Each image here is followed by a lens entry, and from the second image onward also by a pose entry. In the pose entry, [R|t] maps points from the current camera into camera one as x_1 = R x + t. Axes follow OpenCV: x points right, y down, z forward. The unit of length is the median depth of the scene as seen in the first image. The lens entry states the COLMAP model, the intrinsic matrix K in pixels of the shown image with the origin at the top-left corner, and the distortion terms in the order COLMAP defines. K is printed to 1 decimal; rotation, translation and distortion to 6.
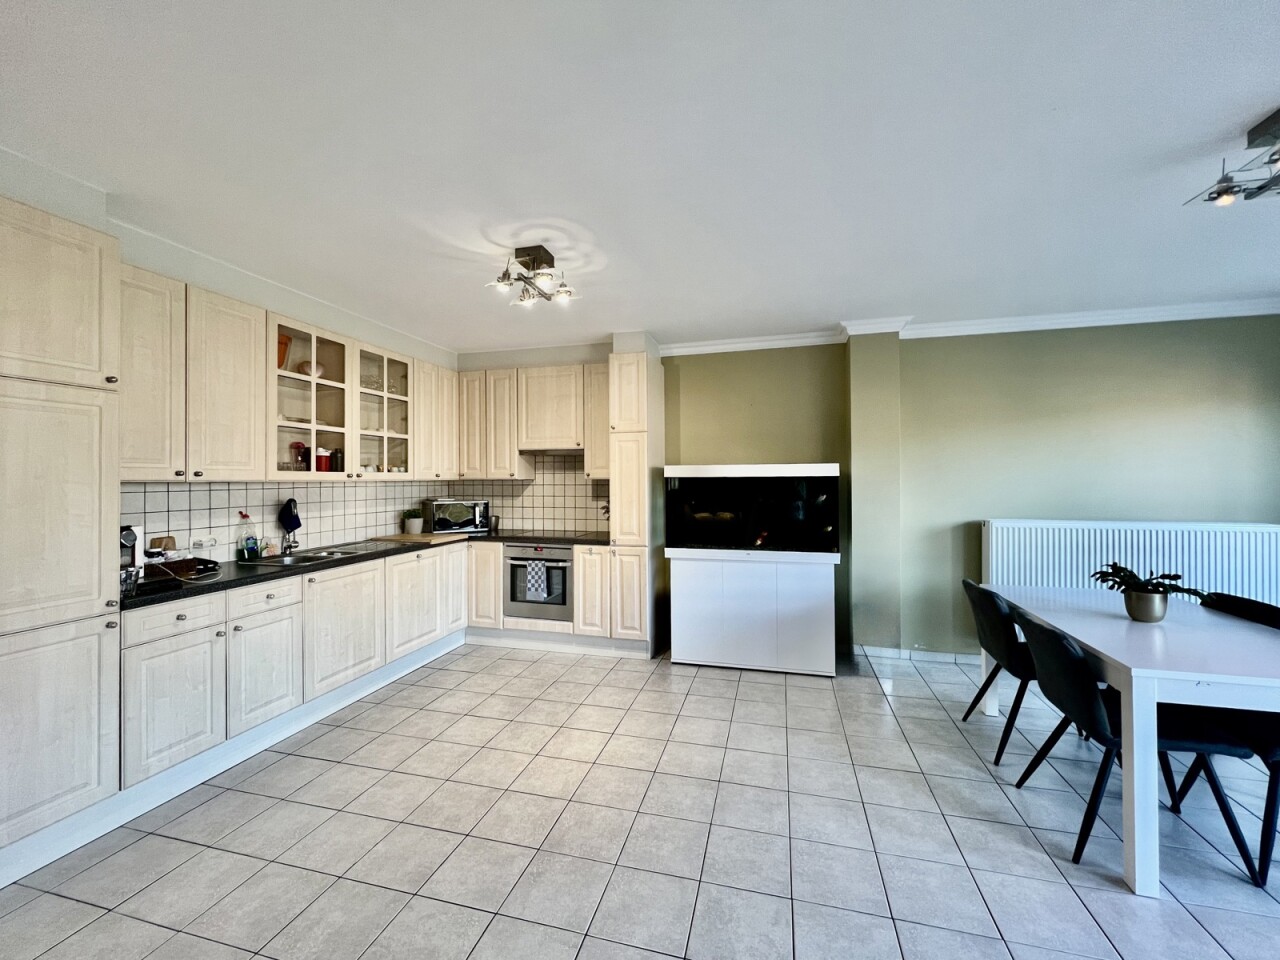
lens RADIAL K [[523.3, 0, 639.0], [0, 523.3, 476.5], [0, 0, 1]] dist [0.001601, 0.000167]
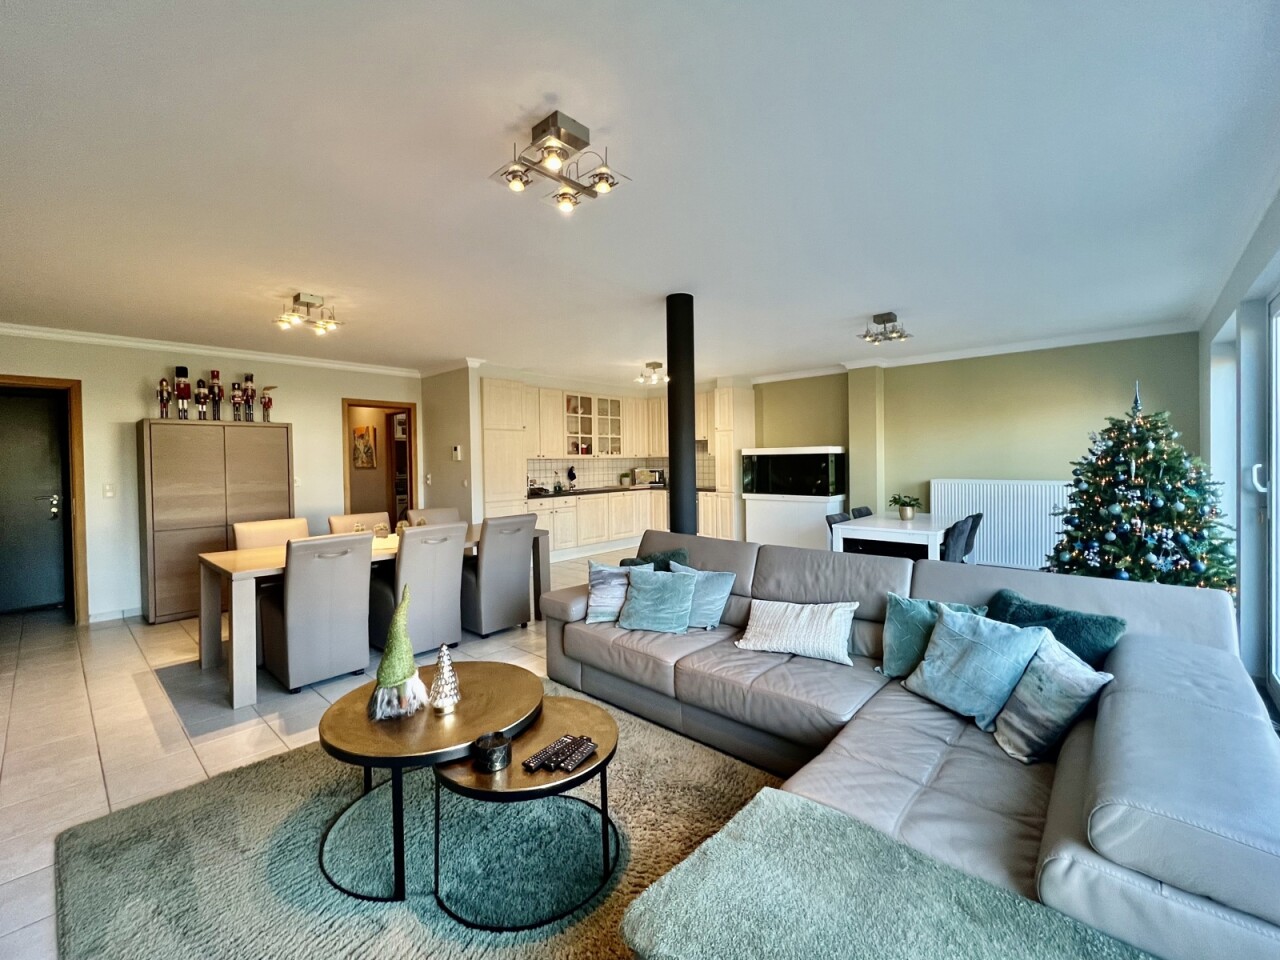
lens RADIAL K [[538.9, 0, 641.6], [0, 538.9, 468.9], [0, 0, 1]] dist [-0.001387, -0.000183]
pose [[0.891692, -0.000898, -0.452641, 0.572927], [0.012742, 0.999651, 0.023120, 0.002130], [0.452462, -0.026384, 0.891393, -0.822261]]
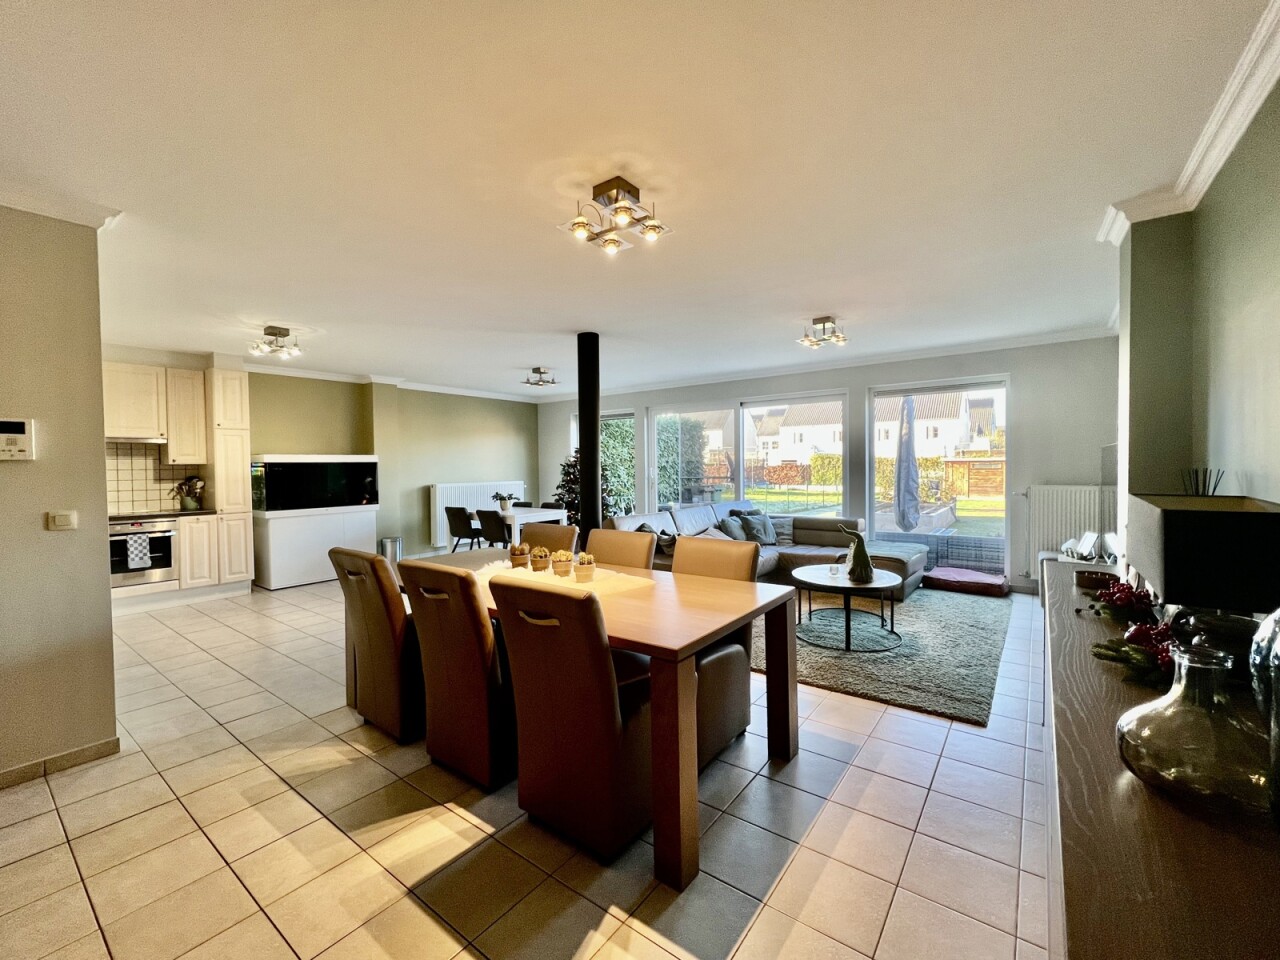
lens RADIAL K [[523.3, 0, 639.0], [0, 523.3, 476.5], [0, 0, 1]] dist [0.001601, 0.000167]
pose [[0.374490, -0.021855, 0.926973, -0.874901], [0.007566, 0.999761, 0.020514, 0.017821], [-0.927200, -0.000669, 0.374566, -0.477050]]
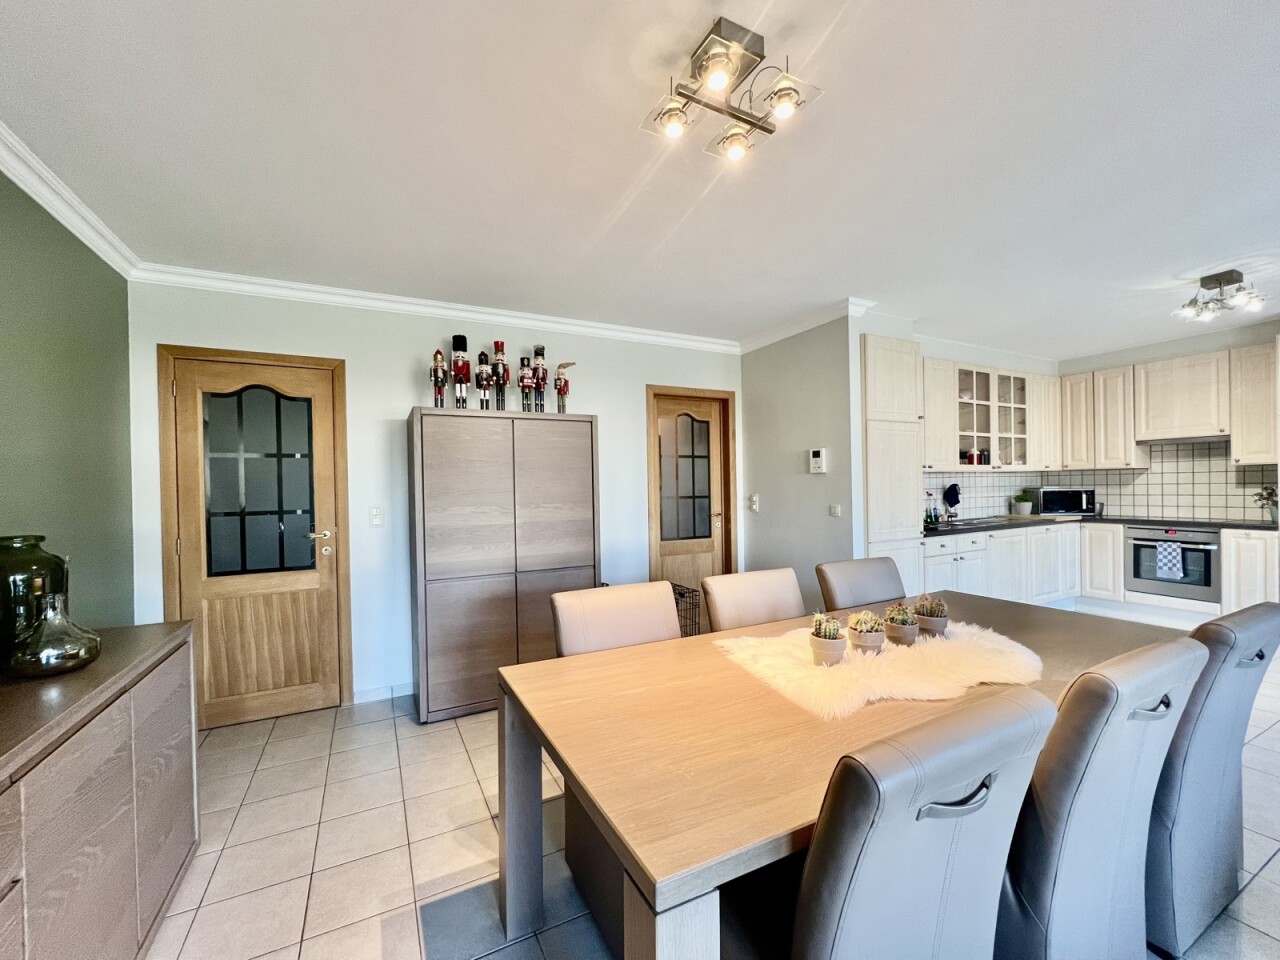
lens RADIAL K [[521.4, 0, 639.6], [0, 521.4, 489.8], [0, 0, 1]] dist [-0.000036, -0.000092]
pose [[0.675994, -0.003940, -0.736897, -0.144911], [0.019219, 0.999740, 0.012284, 0.019588], [0.736657, -0.022466, 0.675893, -0.538762]]
